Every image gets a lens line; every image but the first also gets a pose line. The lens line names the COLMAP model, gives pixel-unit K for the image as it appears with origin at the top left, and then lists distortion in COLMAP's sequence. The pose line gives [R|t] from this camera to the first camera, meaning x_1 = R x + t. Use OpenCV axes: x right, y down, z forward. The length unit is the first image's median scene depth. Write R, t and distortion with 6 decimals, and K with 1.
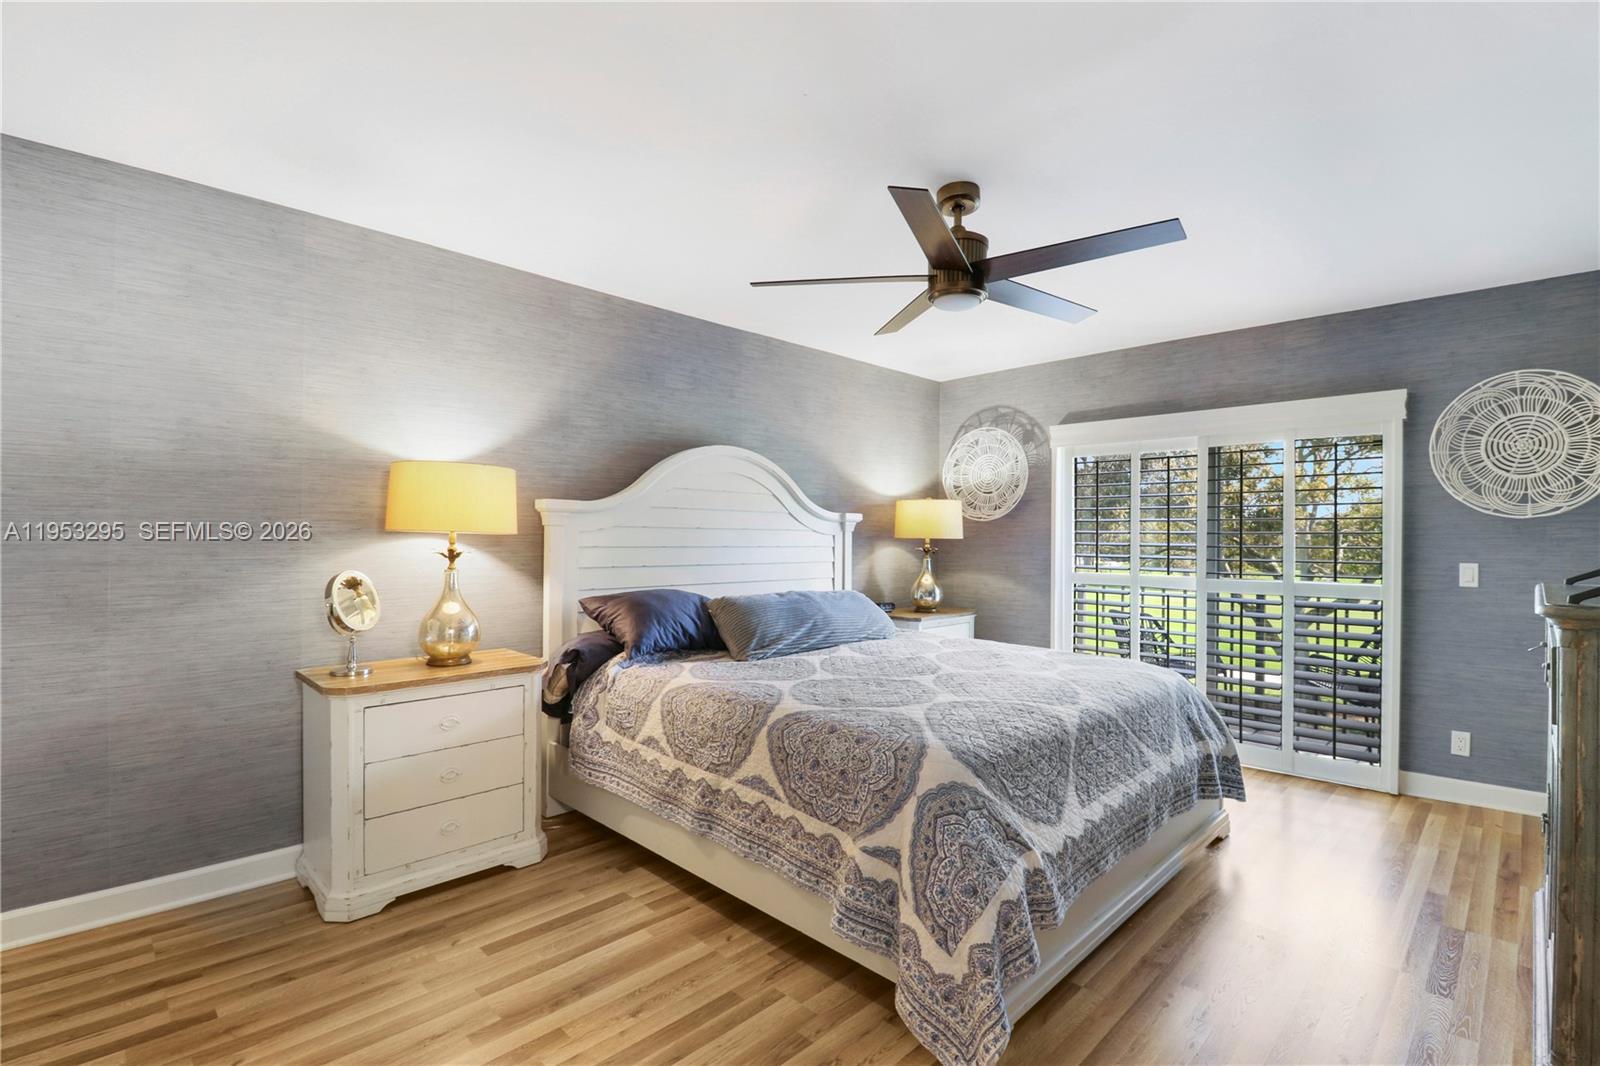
lens RADIAL K [[738.9, 0, 806.5], [0, 738.9, 540.0], [0, 0, 1]] dist [0.006181, -0.015394]
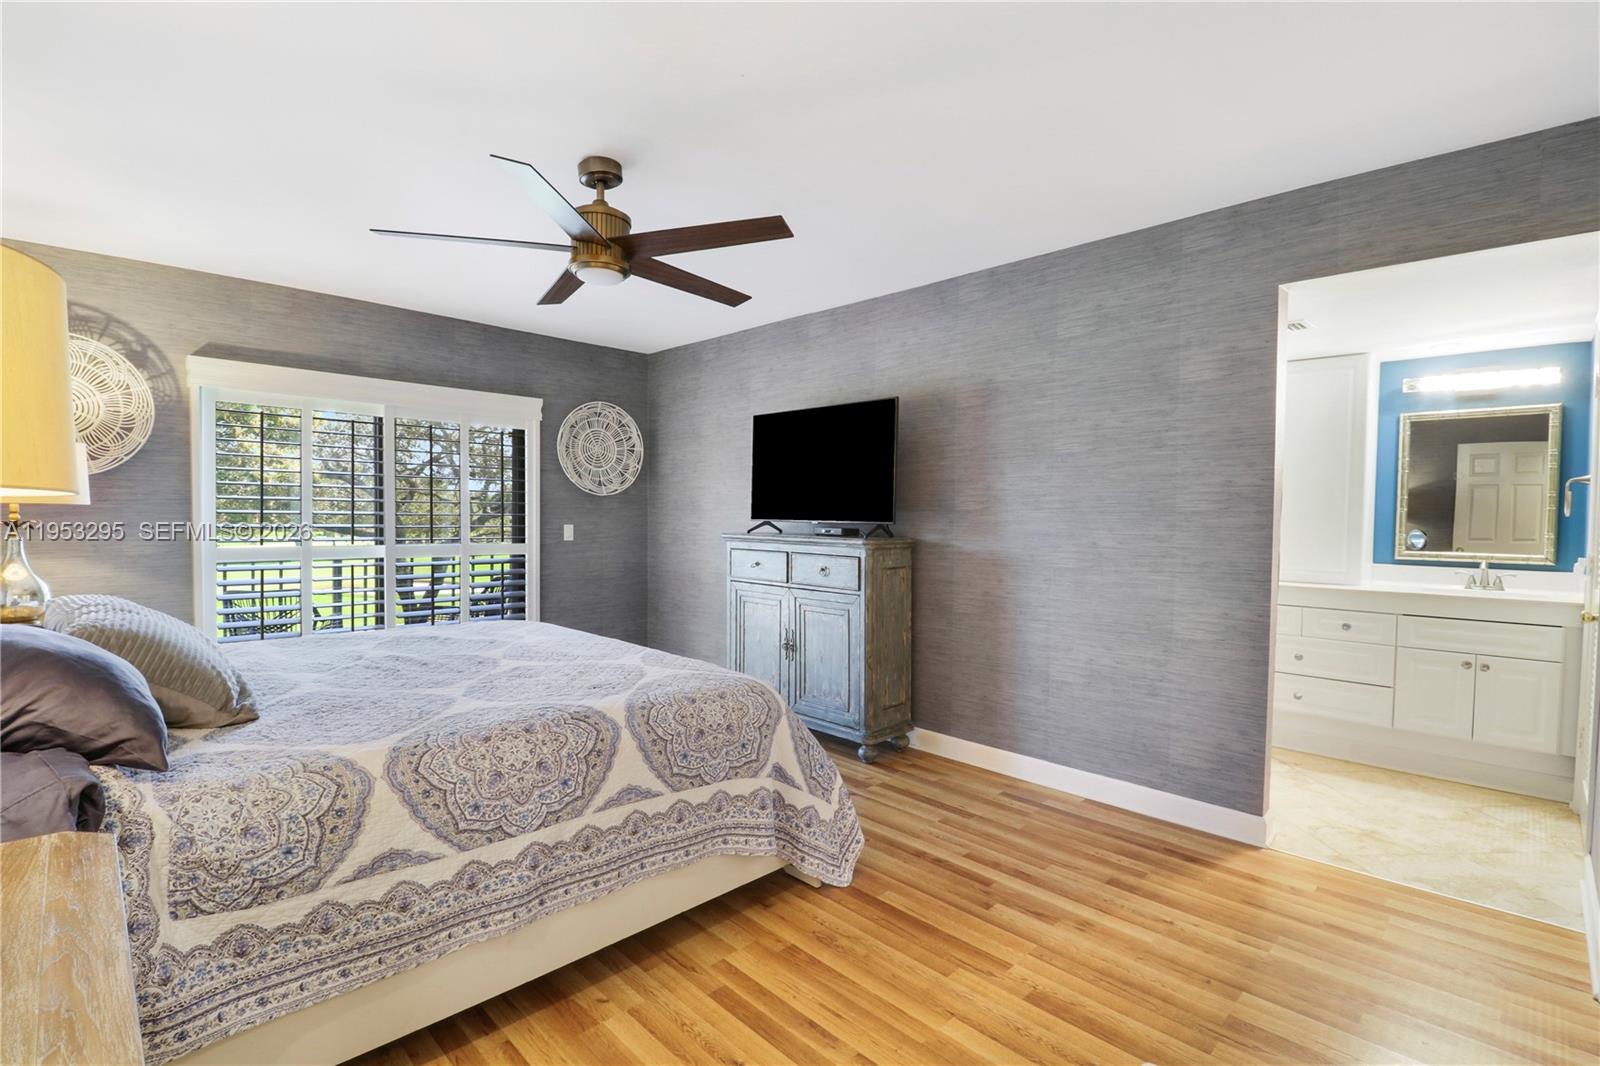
lens RADIAL K [[738.9, 0, 806.5], [0, 738.9, 540.0], [0, 0, 1]] dist [0.006181, -0.015394]
pose [[0.002170, -0.041753, 0.999126, -0.659144], [-0.008077, 0.999095, 0.041769, -0.003857], [-0.999965, -0.008161, 0.001831, 0.571481]]
